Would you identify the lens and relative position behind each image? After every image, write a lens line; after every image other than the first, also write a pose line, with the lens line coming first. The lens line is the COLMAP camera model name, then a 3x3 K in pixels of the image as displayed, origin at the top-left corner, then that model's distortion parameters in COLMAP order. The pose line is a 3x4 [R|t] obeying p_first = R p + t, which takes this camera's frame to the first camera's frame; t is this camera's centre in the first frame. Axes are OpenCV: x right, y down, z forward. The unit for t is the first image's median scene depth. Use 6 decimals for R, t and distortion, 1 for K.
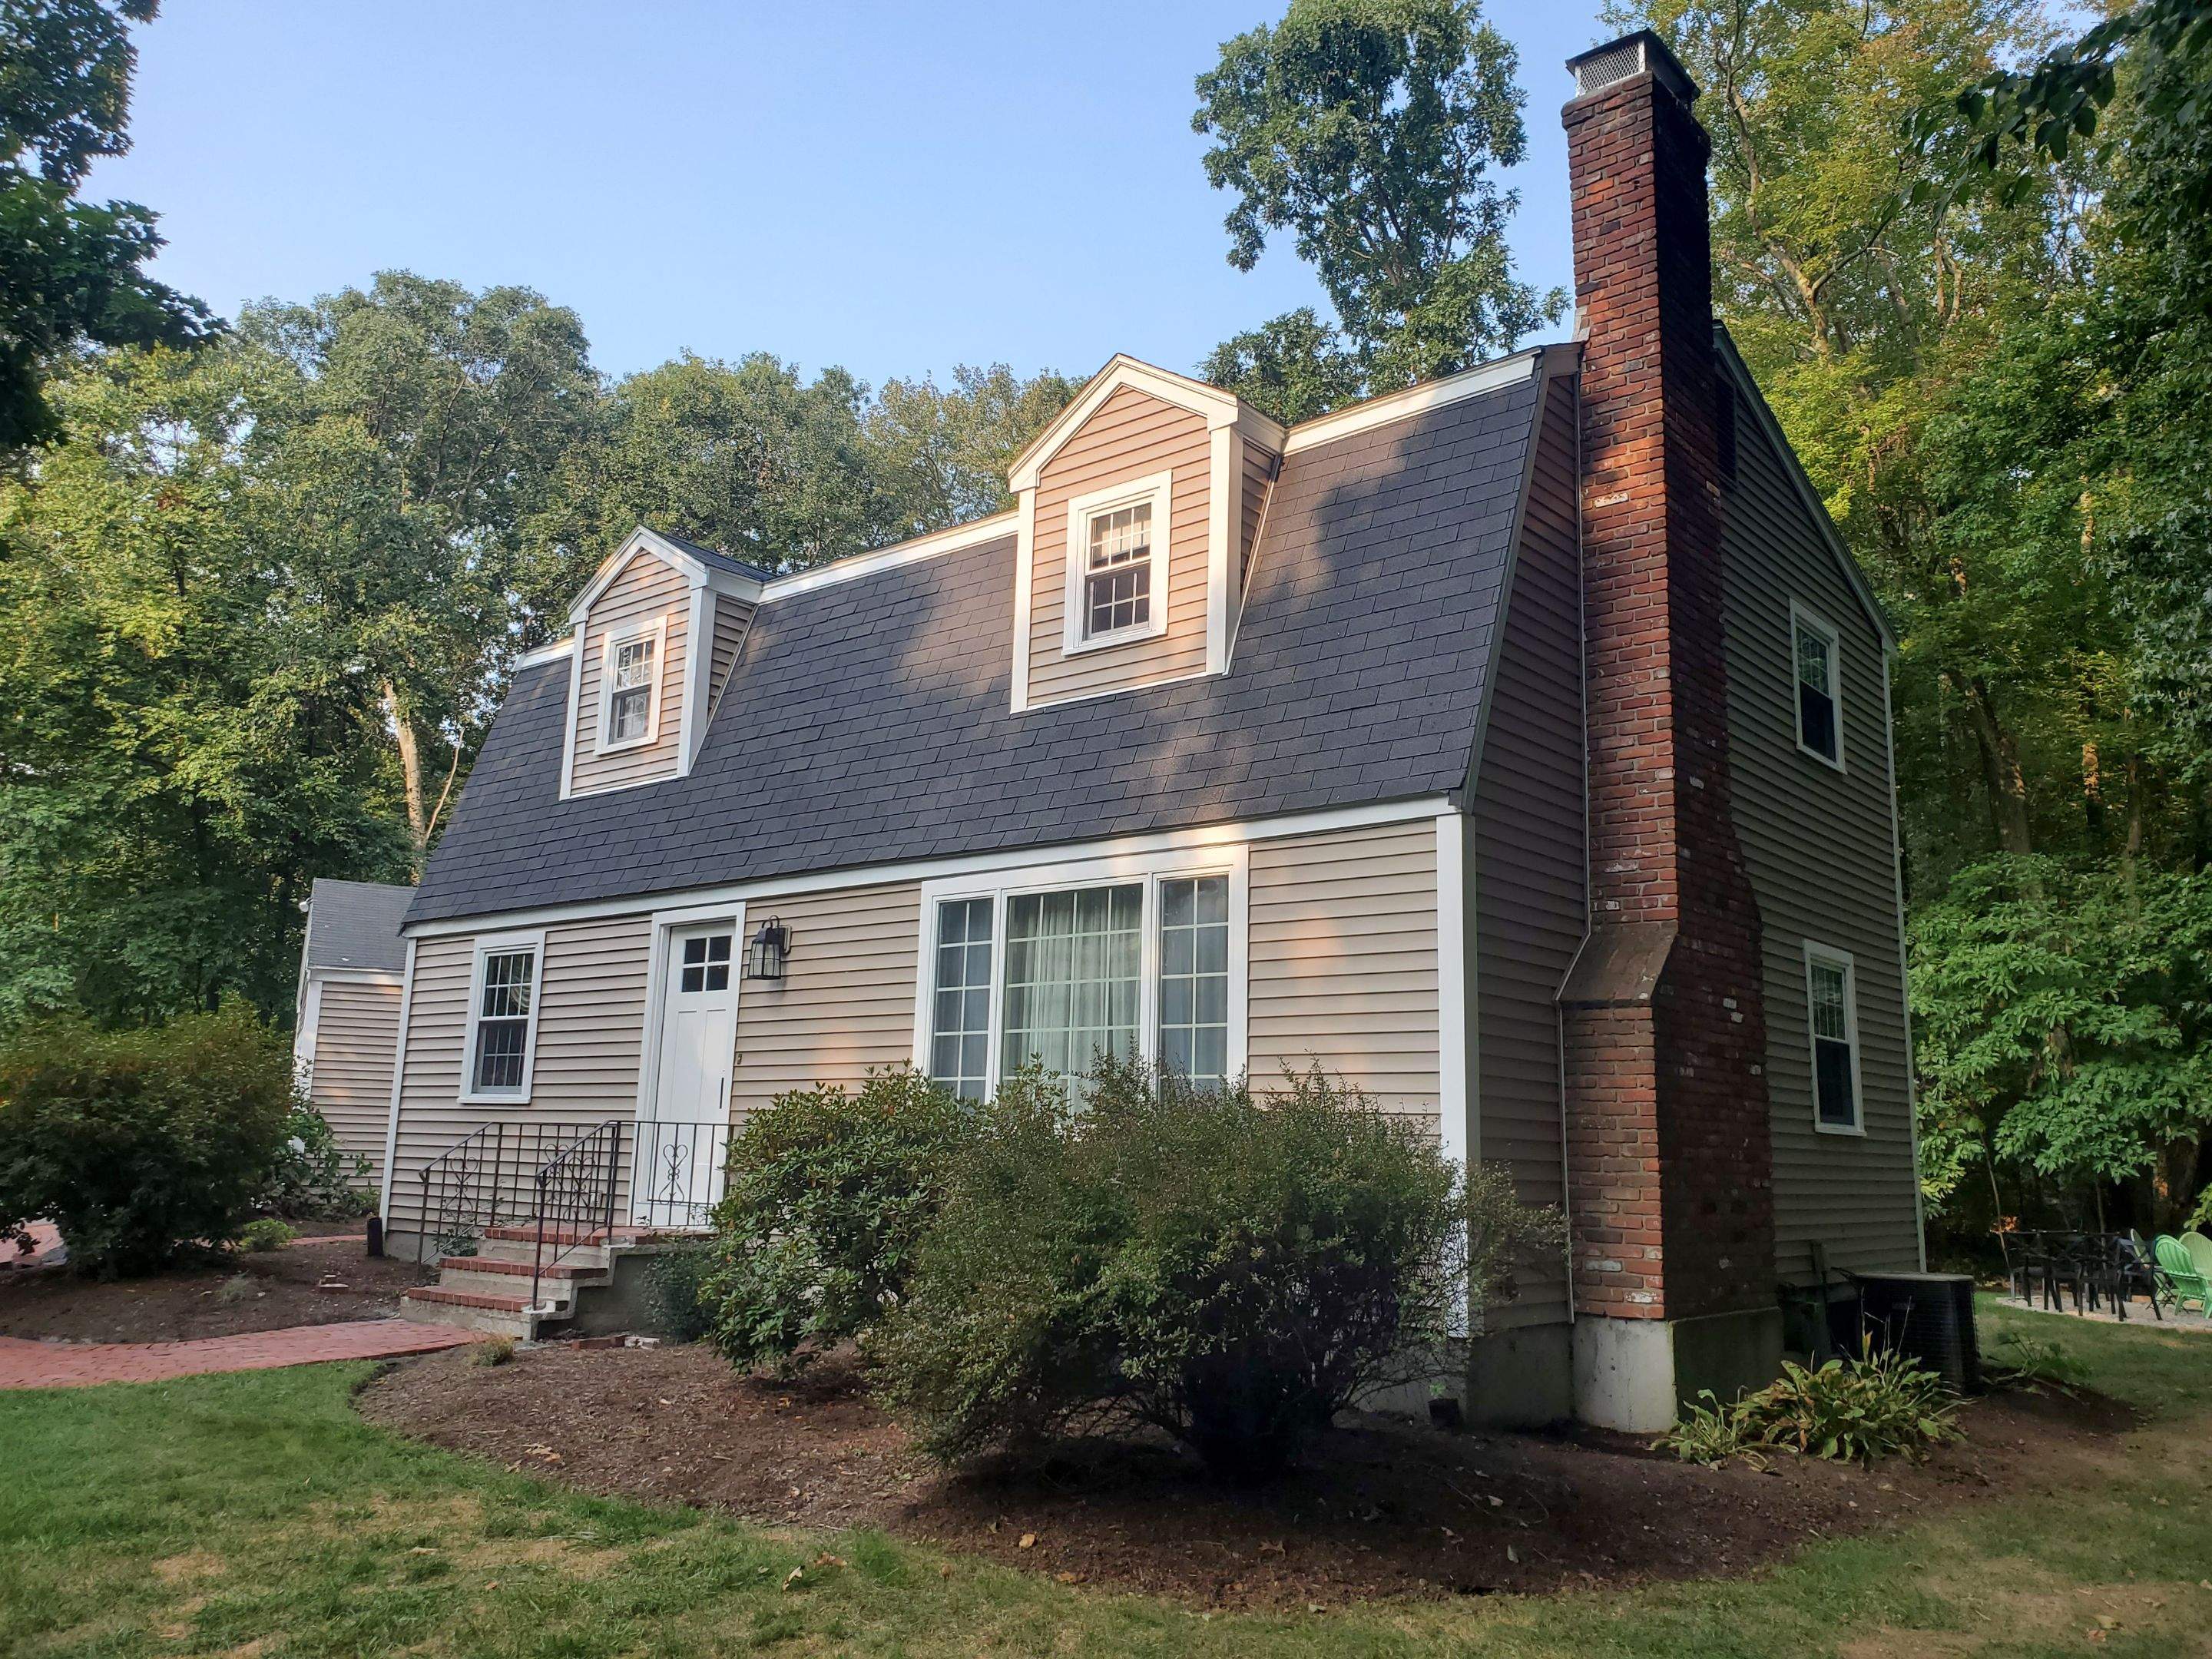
lens RADIAL K [[1717.9, 0, 1100.5], [0, 1717.9, 824.3], [0, 0, 1]] dist [0.077554, -0.109060]
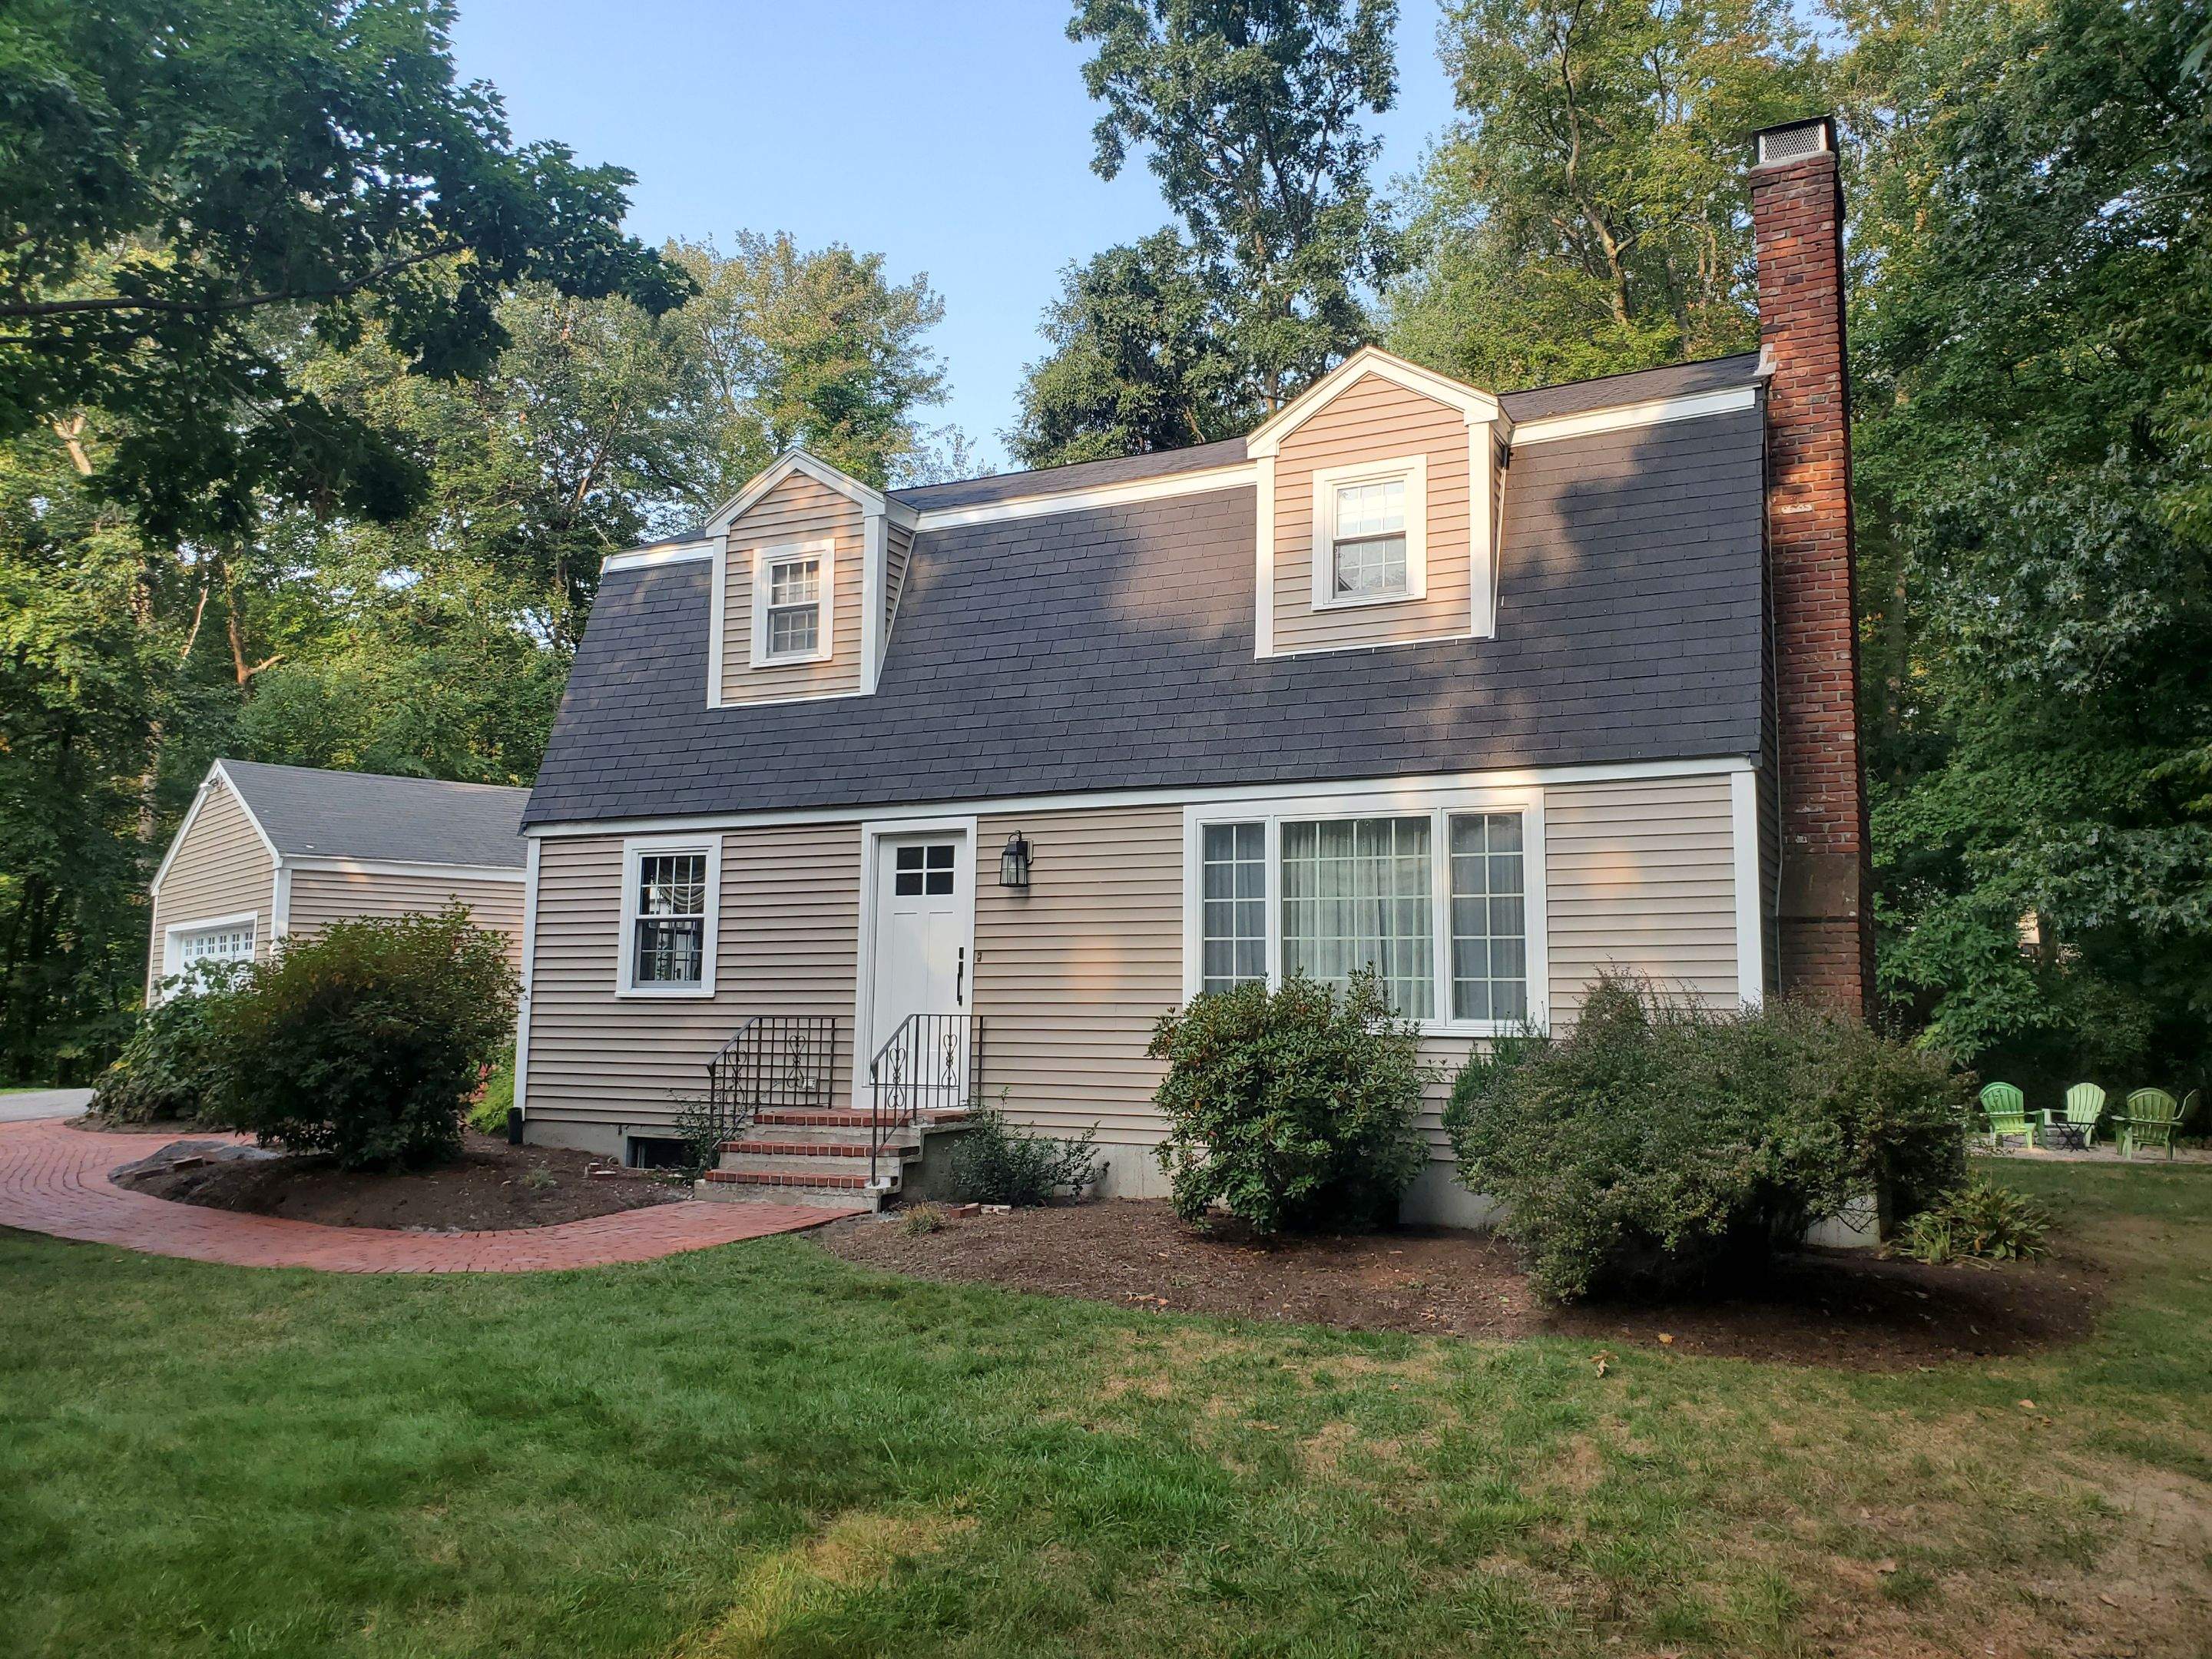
lens RADIAL K [[1737.3, 0, 1089.9], [0, 1737.3, 808.1], [0, 0, 1]] dist [0.029949, -0.002610]
pose [[0.974886, 0.012882, 0.222333, -0.422140], [-0.027980, 0.997500, 0.064892, -0.037626], [-0.220941, -0.069483, 0.972809, -0.100401]]
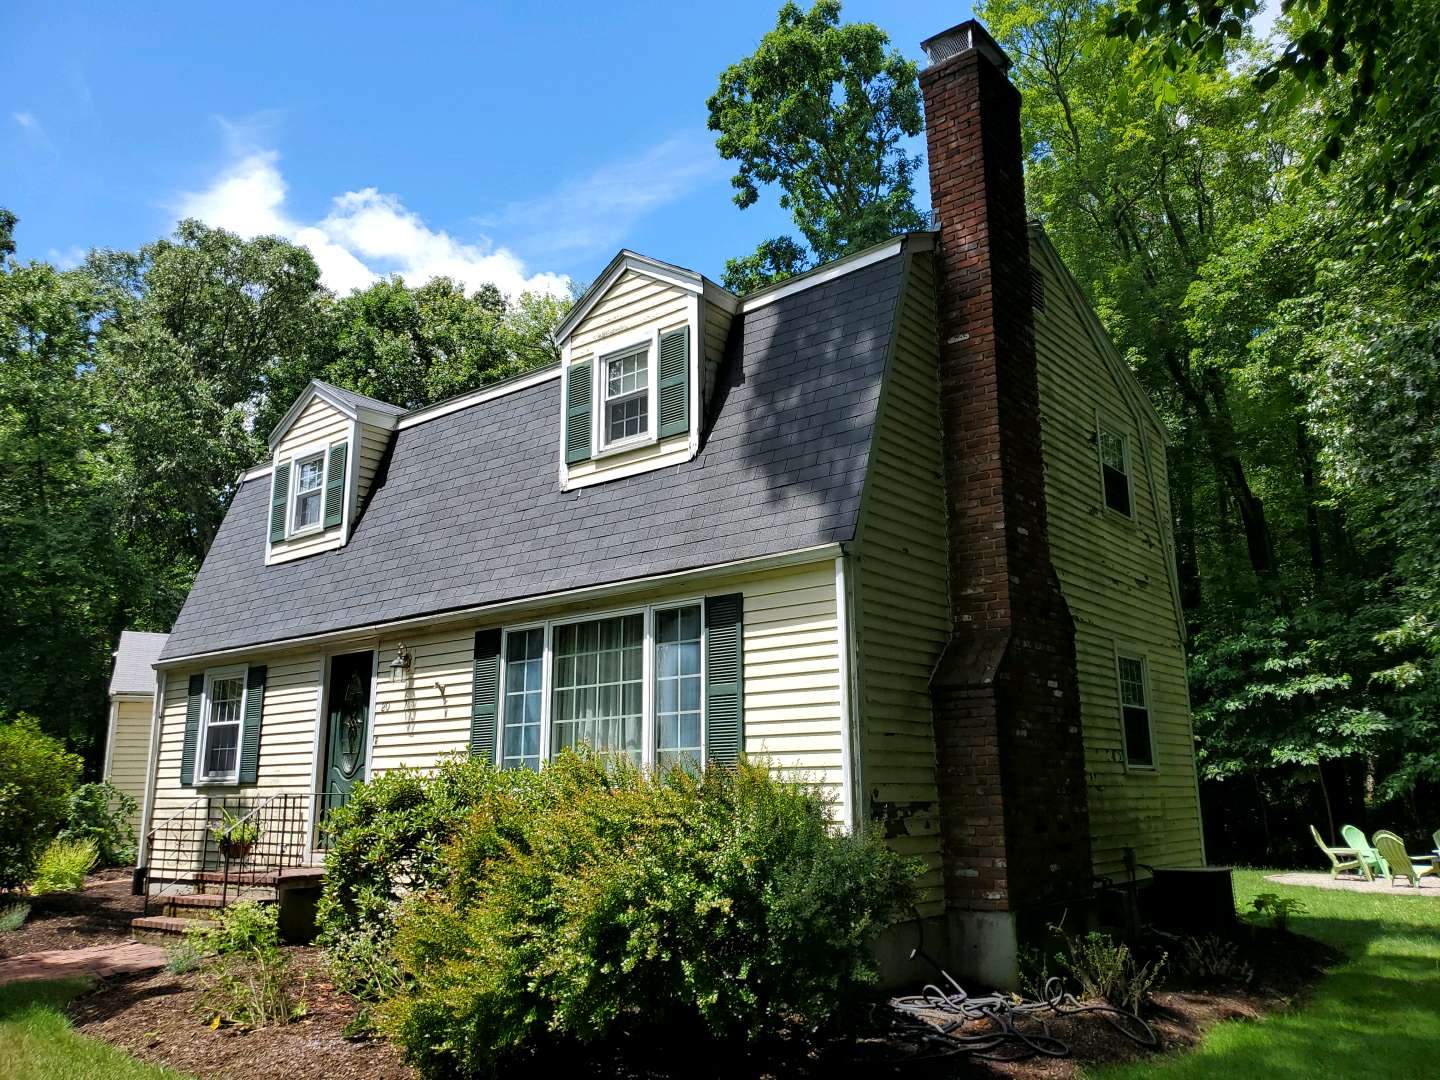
lens RADIAL K [[1115.6, 0, 720.0], [0, 1115.6, 547.2], [0, 0, 1]] dist [0.117636, -0.186458]
pose [[0.999086, -0.028949, 0.031442, 0.054817], [0.029926, 0.999070, -0.031043, 0.009487], [-0.030515, 0.031956, 0.999023, 0.063209]]
